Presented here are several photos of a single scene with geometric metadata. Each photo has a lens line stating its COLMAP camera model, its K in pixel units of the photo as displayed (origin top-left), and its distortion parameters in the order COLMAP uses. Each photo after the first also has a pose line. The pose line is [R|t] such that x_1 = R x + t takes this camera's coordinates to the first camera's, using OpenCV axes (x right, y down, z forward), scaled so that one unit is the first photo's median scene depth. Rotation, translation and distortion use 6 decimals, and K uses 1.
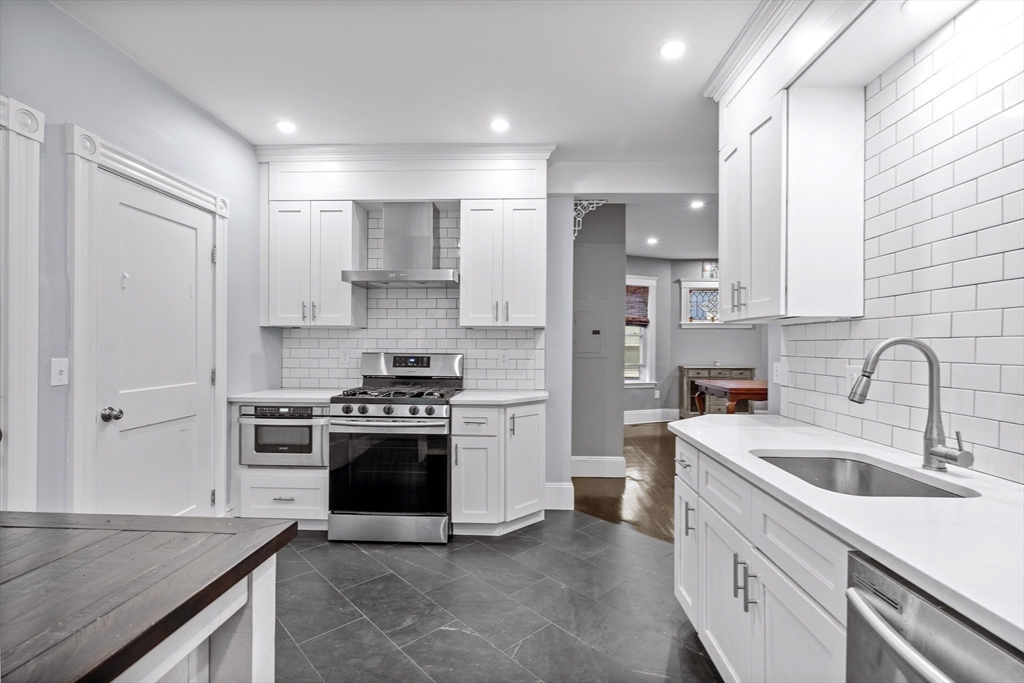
lens RADIAL K [[469.6, 0, 512.7], [0, 469.6, 347.4], [0, 0, 1]] dist [0.001214, 0.000207]
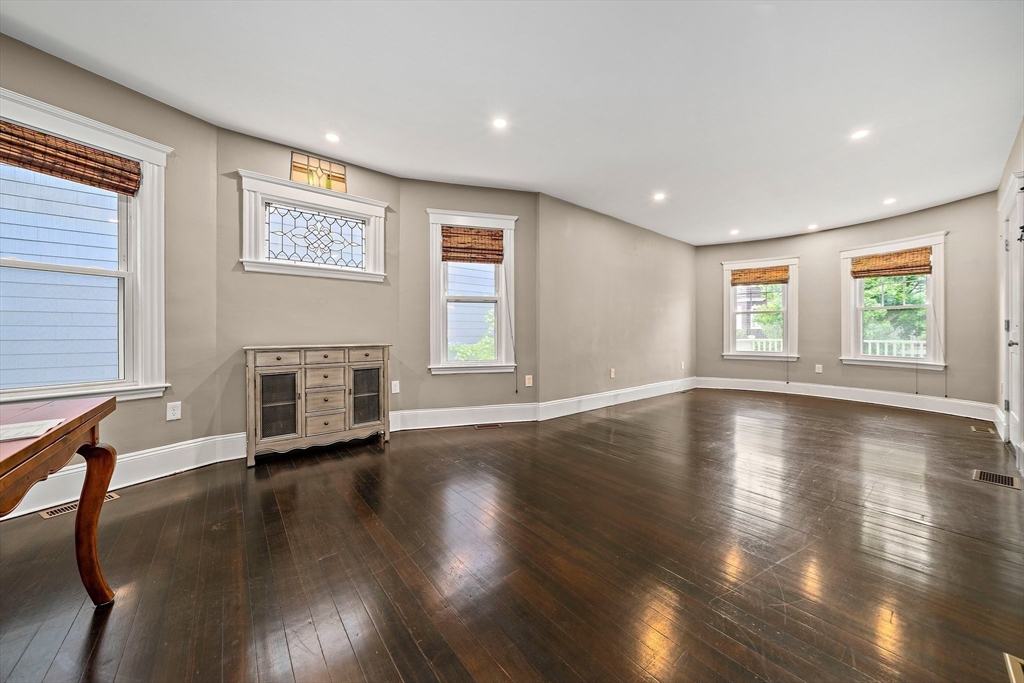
lens RADIAL K [[354.1, 0, 516.1], [0, 354.1, 338.6], [0, 0, 1]] dist [0.006171, -0.000069]
pose [[0.739033, -0.016071, 0.673478, 0.787632], [0.010474, 0.999869, 0.012366, 0.075214], [-0.673588, -0.002085, 0.739104, 1.301422]]
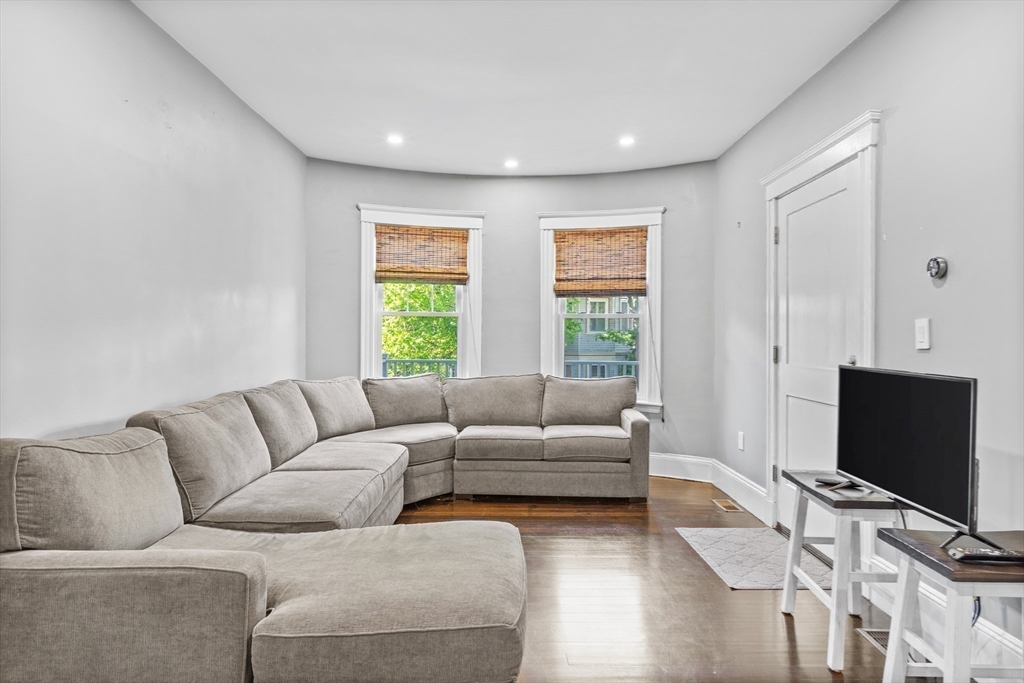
lens RADIAL K [[611.3, 0, 516.6], [0, 611.3, 336.5], [0, 0, 1]] dist [-0.001697, -0.000697]
pose [[-0.053493, -0.005028, 0.998556, 1.407428], [0.003277, 0.999981, 0.005210, 0.019439], [-0.998563, 0.003551, -0.053476, 1.692353]]
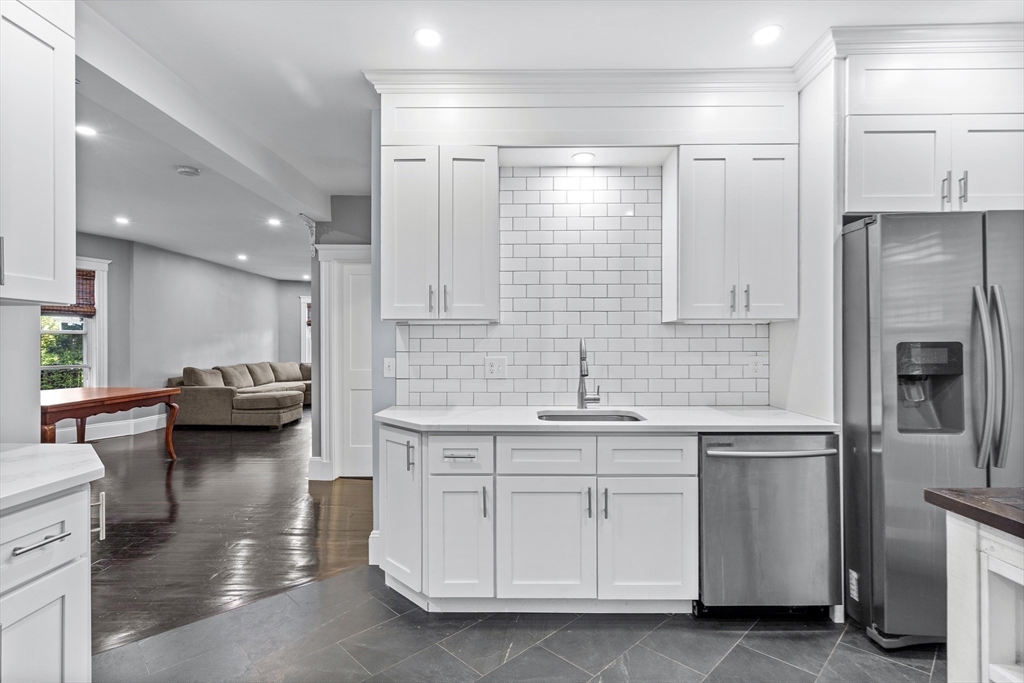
lens RADIAL K [[489.8, 0, 513.1], [0, 489.8, 345.2], [0, 0, 1]] dist [-0.005442, 0.002033]
pose [[-0.031708, -0.007389, 0.999470, -0.477020], [0.005425, 0.999957, 0.007564, -0.004296], [-0.999482, 0.005662, -0.031667, 0.607665]]
